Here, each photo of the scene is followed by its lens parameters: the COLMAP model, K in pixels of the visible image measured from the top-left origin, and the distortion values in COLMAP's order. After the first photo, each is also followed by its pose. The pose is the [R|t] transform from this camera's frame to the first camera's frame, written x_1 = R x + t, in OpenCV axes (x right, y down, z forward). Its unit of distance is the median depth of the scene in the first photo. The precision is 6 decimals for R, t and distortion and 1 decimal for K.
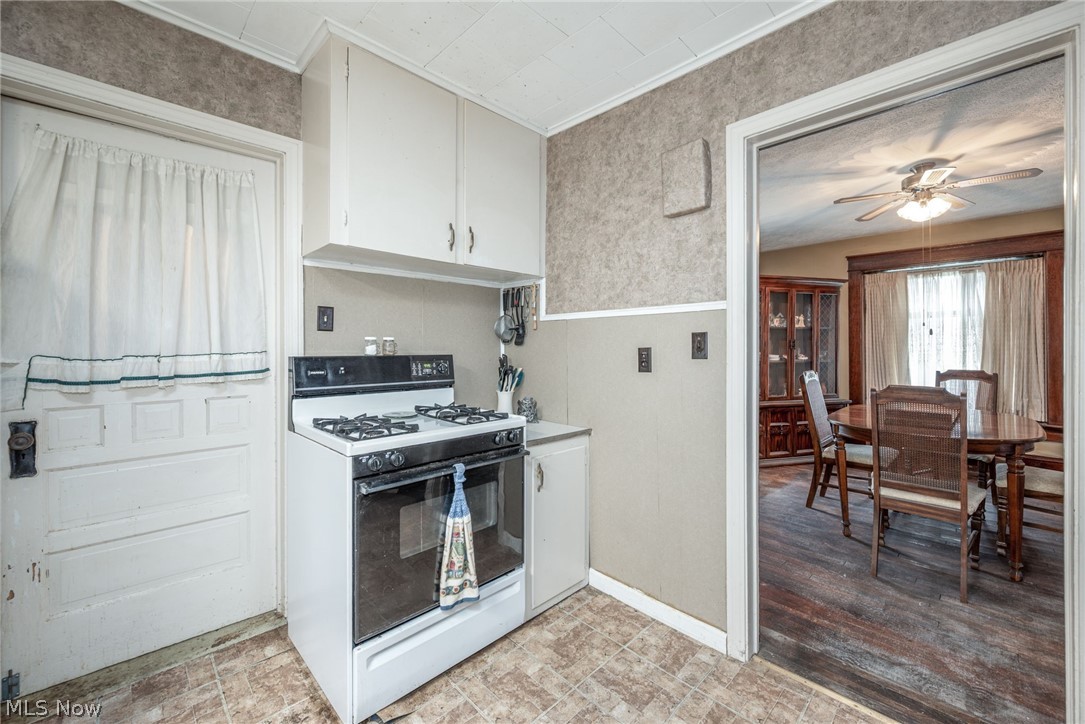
lens RADIAL K [[440.9, 0, 543.3], [0, 440.9, 358.3], [0, 0, 1]] dist [-0.000082, -0.000127]
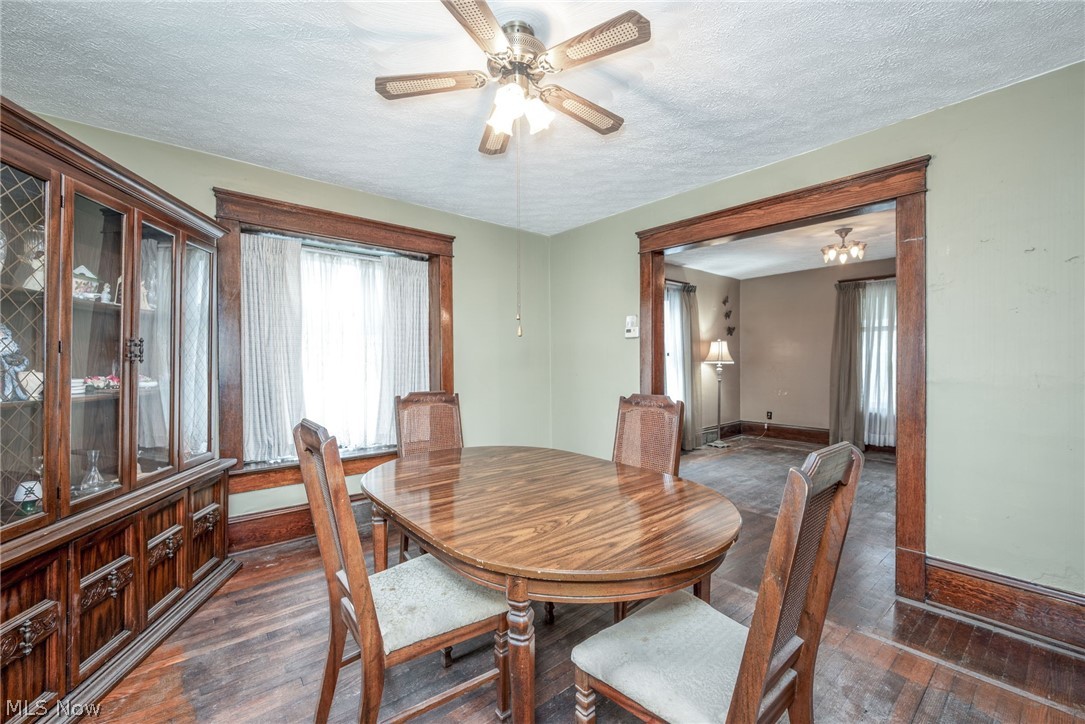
lens RADIAL K [[440.9, 0, 543.3], [0, 440.9, 358.3], [0, 0, 1]] dist [-0.000082, -0.000127]
pose [[0.074691, 0.005653, 0.997191, 0.197979], [0.020271, 0.999769, -0.007186, -0.015483], [-0.997001, 0.020751, 0.074559, 0.605527]]
